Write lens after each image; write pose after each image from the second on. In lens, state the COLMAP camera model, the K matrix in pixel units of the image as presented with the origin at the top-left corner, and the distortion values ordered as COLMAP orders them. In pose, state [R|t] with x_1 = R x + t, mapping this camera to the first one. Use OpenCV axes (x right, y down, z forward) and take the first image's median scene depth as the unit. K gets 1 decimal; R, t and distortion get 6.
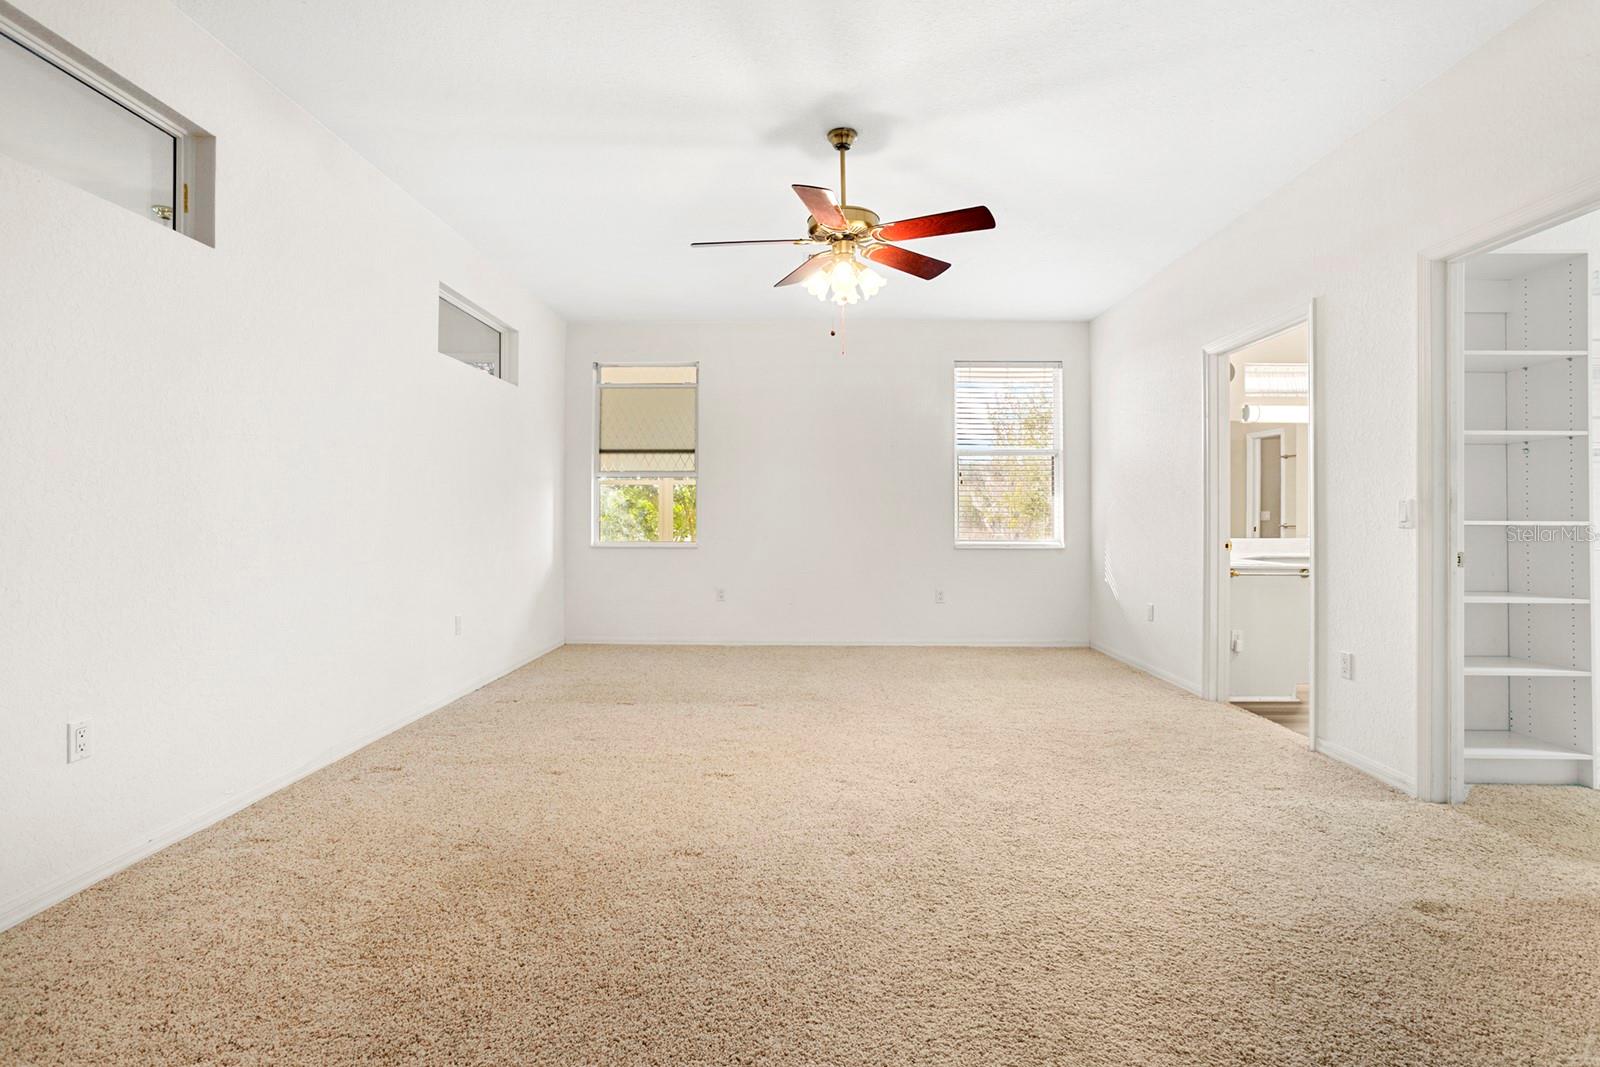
lens RADIAL K [[785.5, 0, 803.9], [0, 785.5, 523.9], [0, 0, 1]] dist [-0.032470, 0.017809]
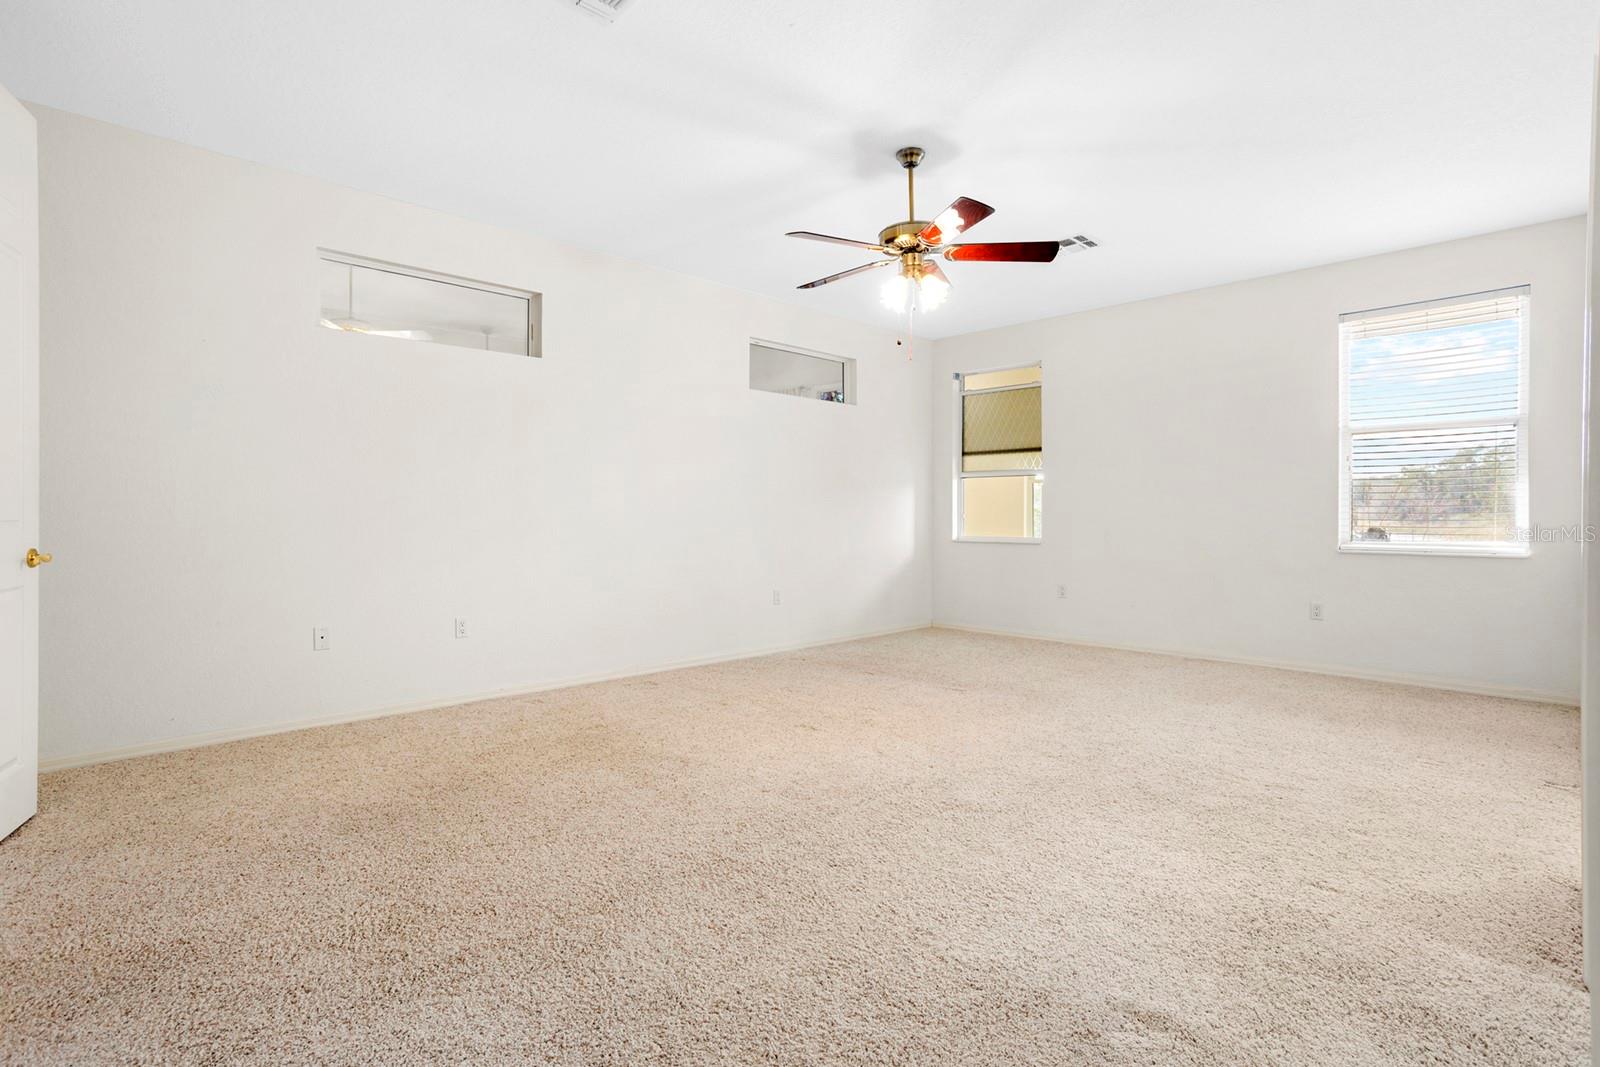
lens RADIAL K [[785.5, 0, 814.2], [0, 785.5, 537.1], [0, 0, 1]] dist [-0.032470, 0.017809]
pose [[0.710221, 0.018384, -0.703738, 0.713148], [-0.004168, 0.999751, 0.021911, 0.000928], [0.703966, -0.012628, 0.710121, 0.145120]]
